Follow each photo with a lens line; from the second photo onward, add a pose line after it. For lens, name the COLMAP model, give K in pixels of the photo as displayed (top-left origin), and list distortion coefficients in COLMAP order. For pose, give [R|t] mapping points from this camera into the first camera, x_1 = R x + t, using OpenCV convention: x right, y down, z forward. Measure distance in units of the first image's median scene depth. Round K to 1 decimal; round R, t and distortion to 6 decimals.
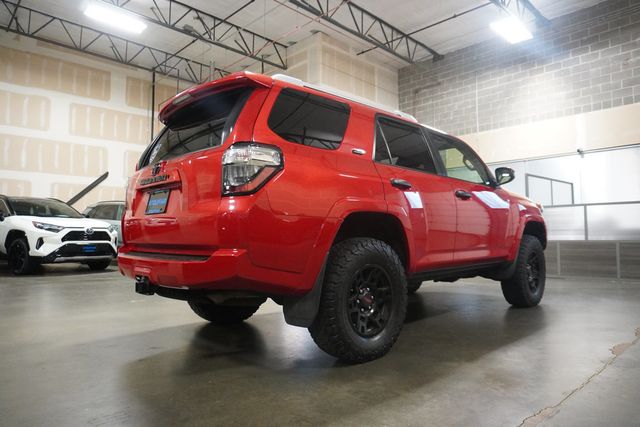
lens RADIAL K [[435.4, 0, 320.0], [0, 435.4, 213.5], [0, 0, 1]] dist [-0.038896, 0.034963]
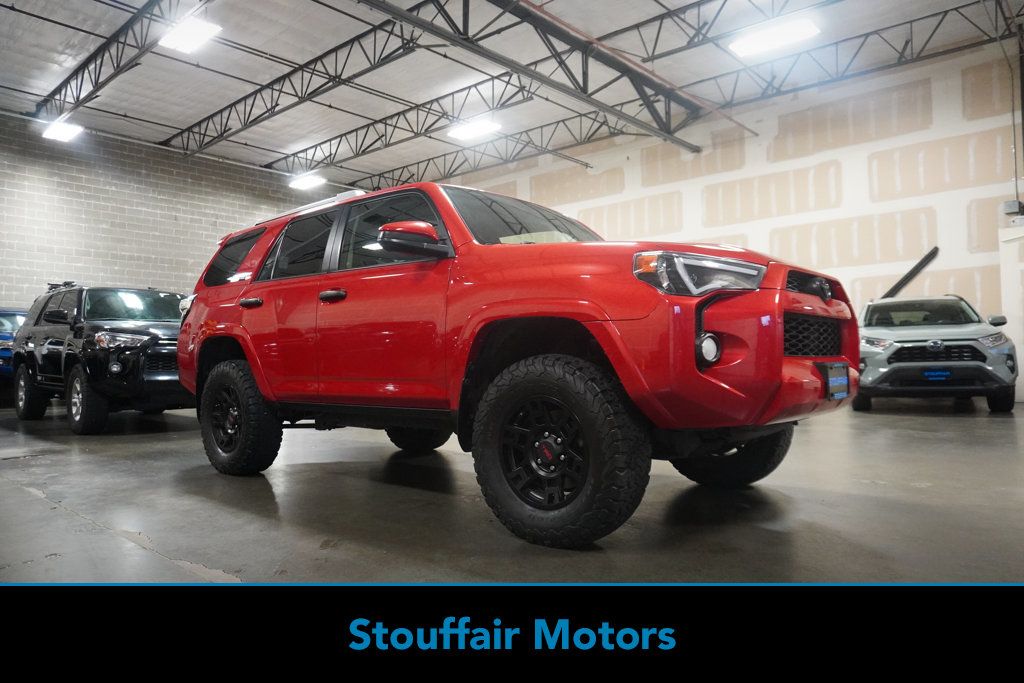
lens RADIAL K [[696.6, 0, 512.0], [0, 696.6, 341.5], [0, 0, 1]] dist [-0.038896, 0.034963]
pose [[0.067449, -0.035433, -0.997093, 0.428417], [0.070143, 0.997065, -0.030687, 0.023735], [0.995254, -0.067869, 0.069737, 0.359707]]
